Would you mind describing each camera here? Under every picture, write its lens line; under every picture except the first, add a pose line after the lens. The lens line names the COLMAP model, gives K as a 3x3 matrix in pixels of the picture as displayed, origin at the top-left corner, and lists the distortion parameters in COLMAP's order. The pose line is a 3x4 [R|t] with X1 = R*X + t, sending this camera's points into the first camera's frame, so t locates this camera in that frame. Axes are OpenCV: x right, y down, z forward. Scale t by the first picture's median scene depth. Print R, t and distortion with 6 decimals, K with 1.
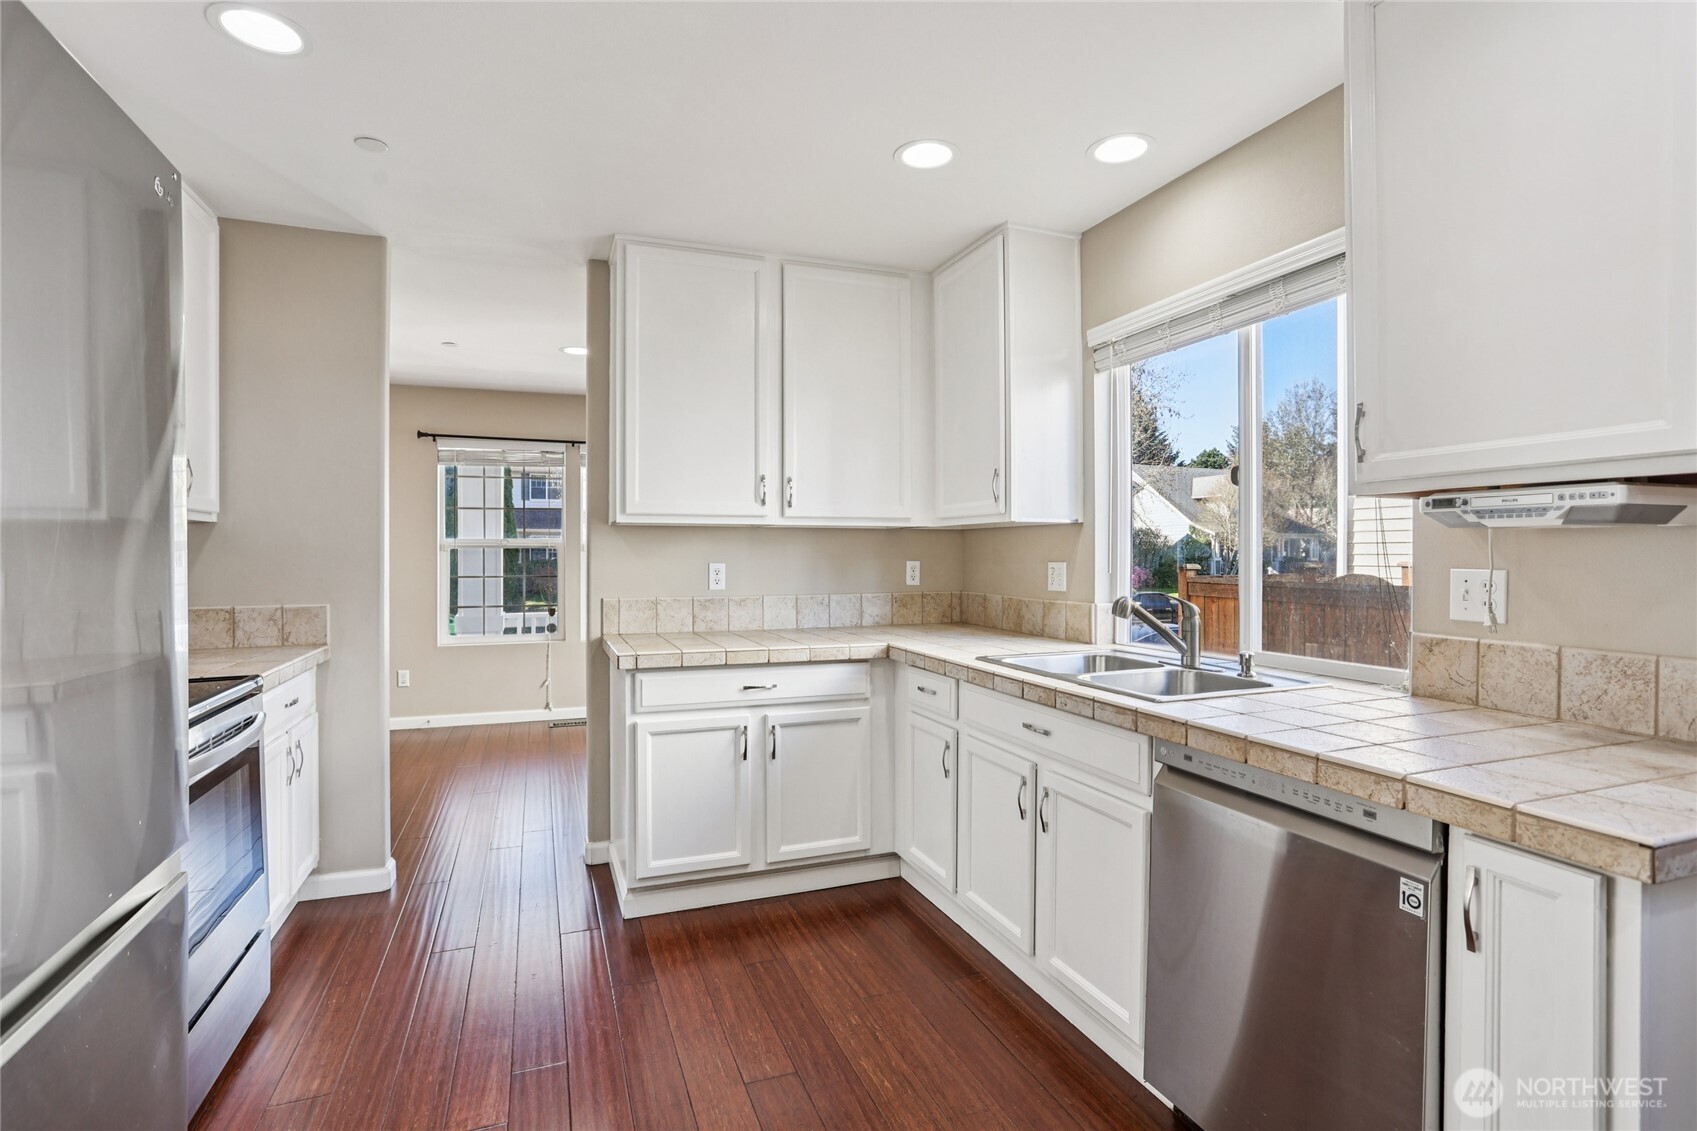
lens RADIAL K [[827.7, 0, 841.9], [0, 827.7, 558.6], [0, 0, 1]] dist [-0.045929, 0.014731]
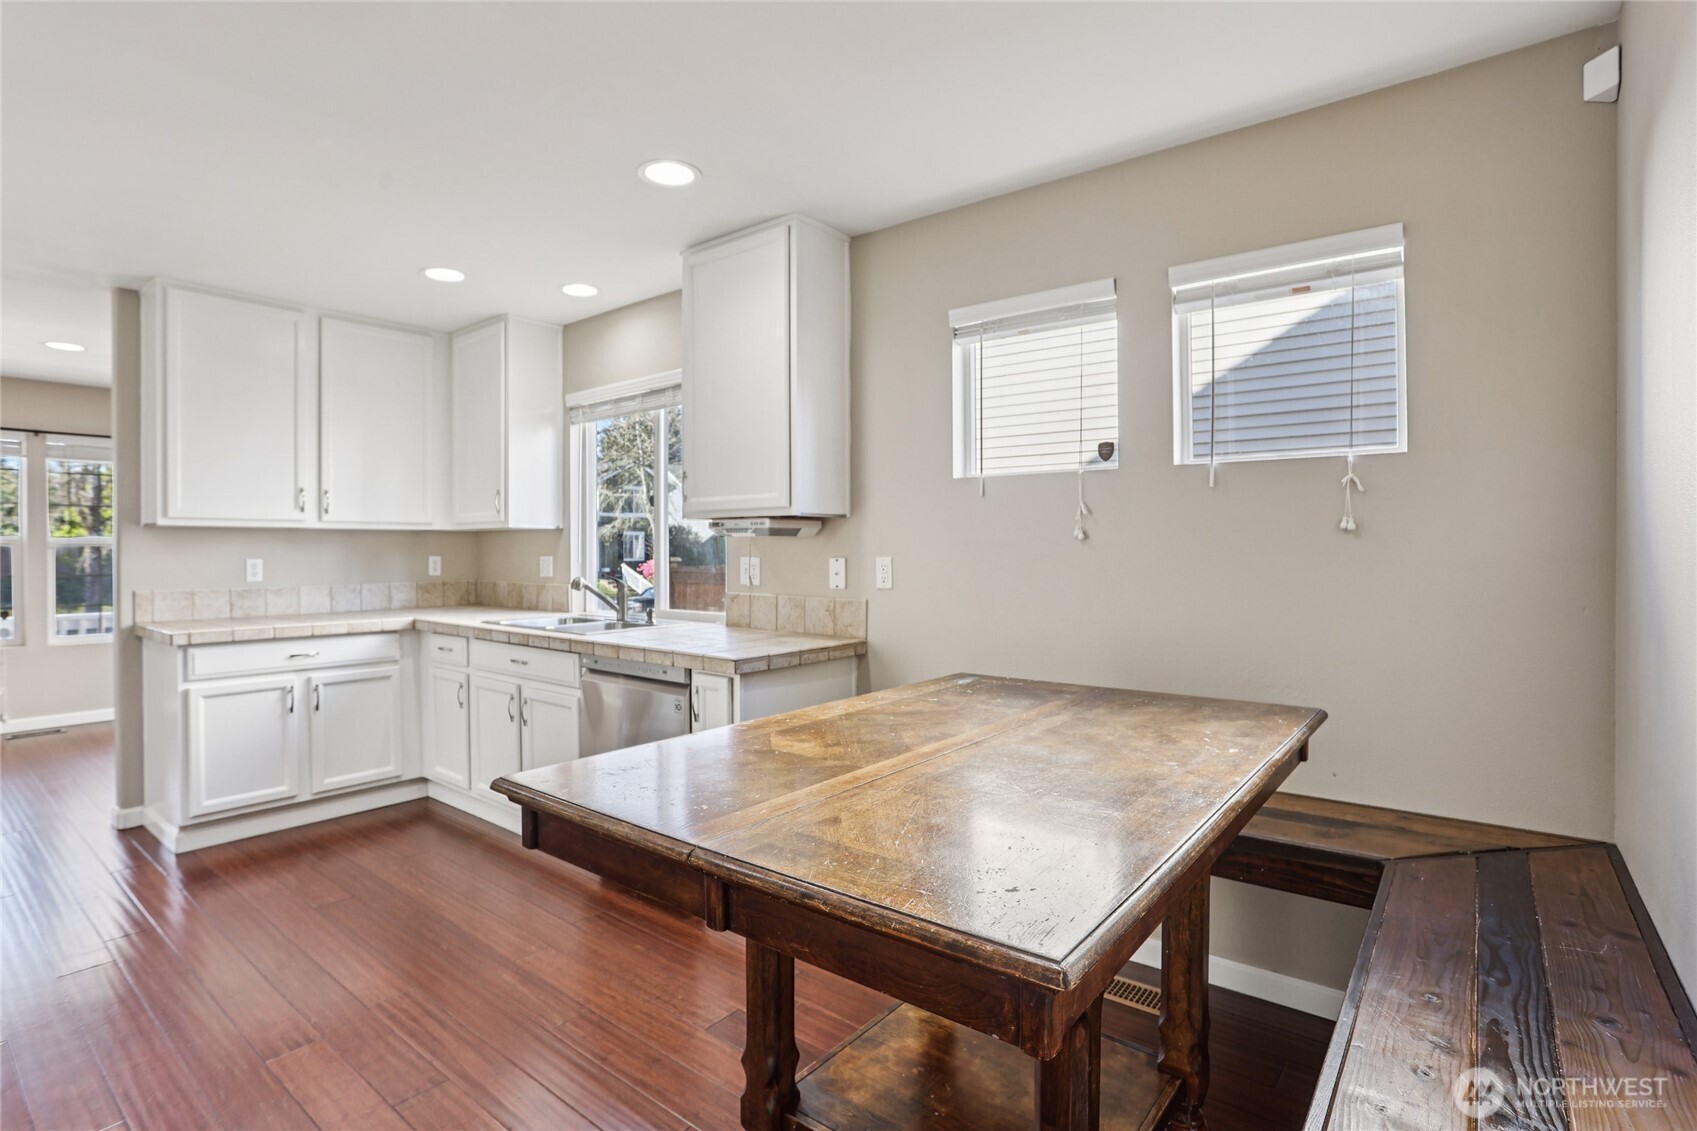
lens RADIAL K [[827.7, 0, 840.9], [0, 827.7, 557.6], [0, 0, 1]] dist [-0.045929, 0.014731]
pose [[0.859173, -0.007535, 0.511629, -0.026692], [0.005540, 0.999970, 0.005423, 0.002136], [-0.511655, -0.001824, 0.859189, -0.481184]]
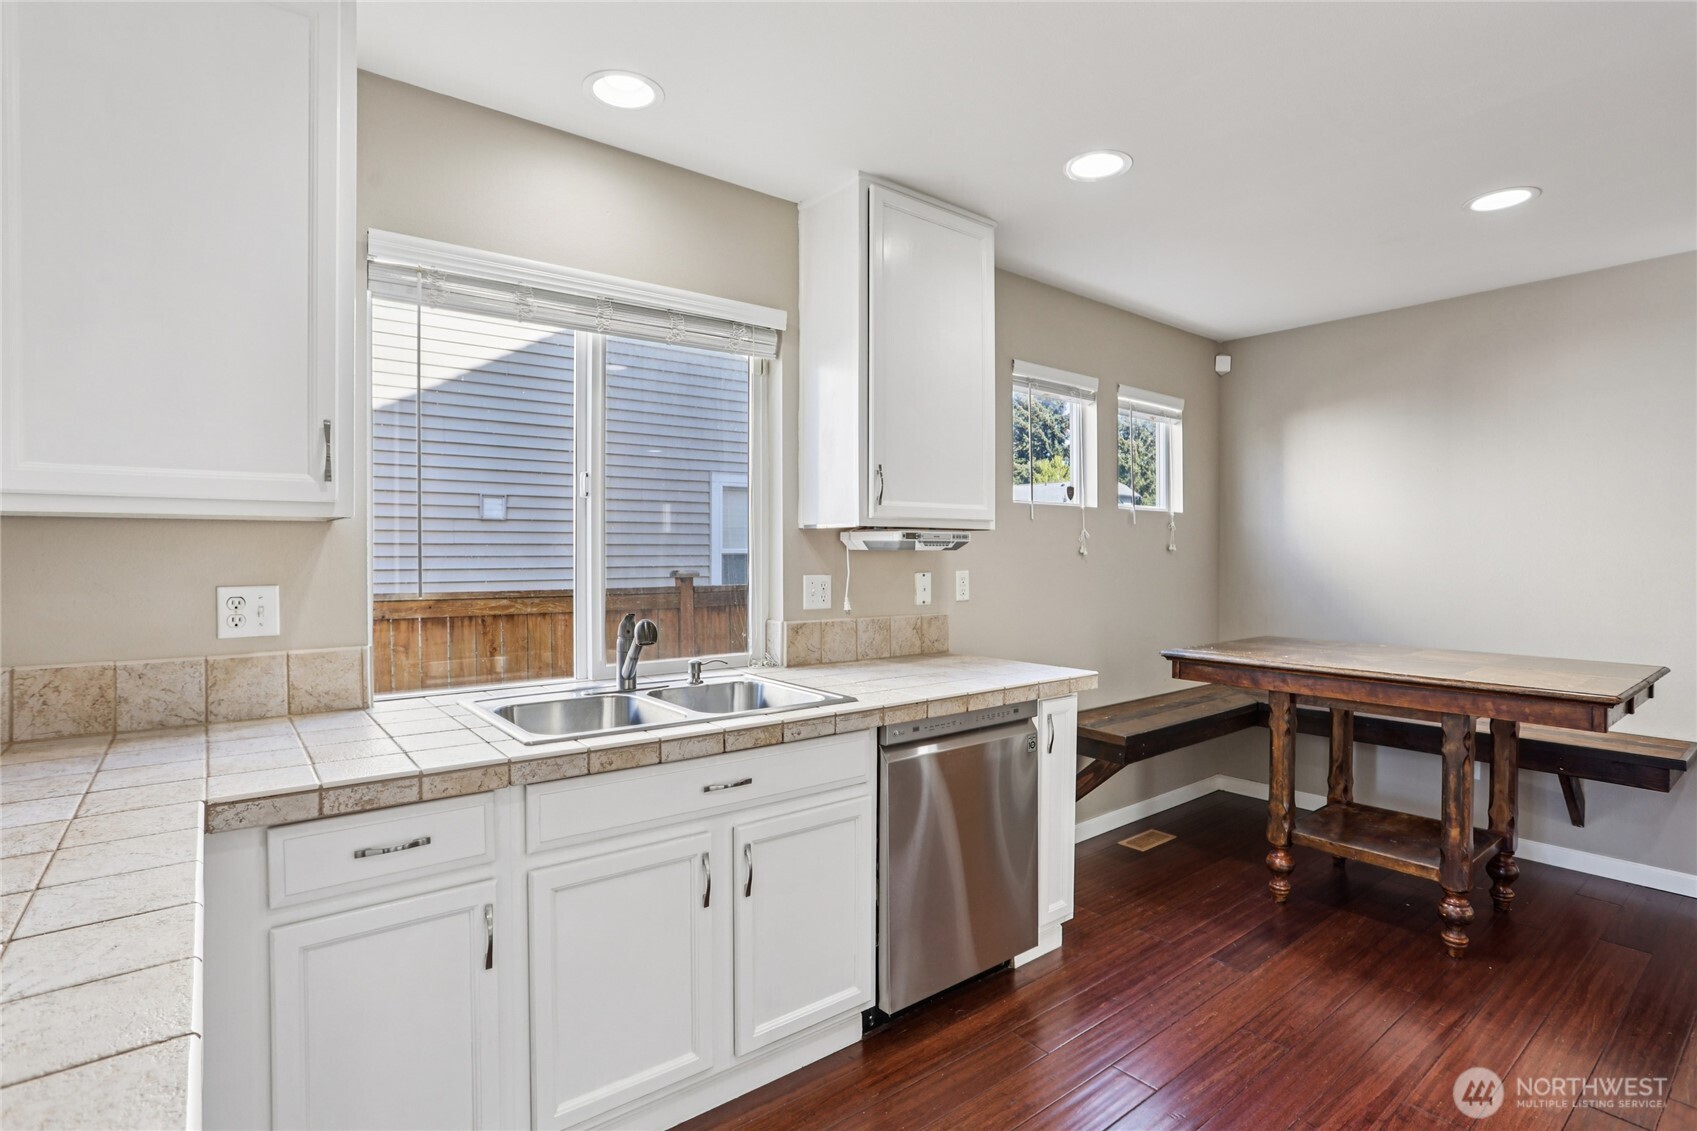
lens RADIAL K [[827.7, 0, 848.8], [0, 827.7, 554.2], [0, 0, 1]] dist [-0.045929, 0.014731]
pose [[-0.301675, -0.004755, 0.953399, -0.429423], [0.004350, 0.999970, 0.006364, -0.021218], [-0.953401, 0.006067, -0.301645, 0.828006]]
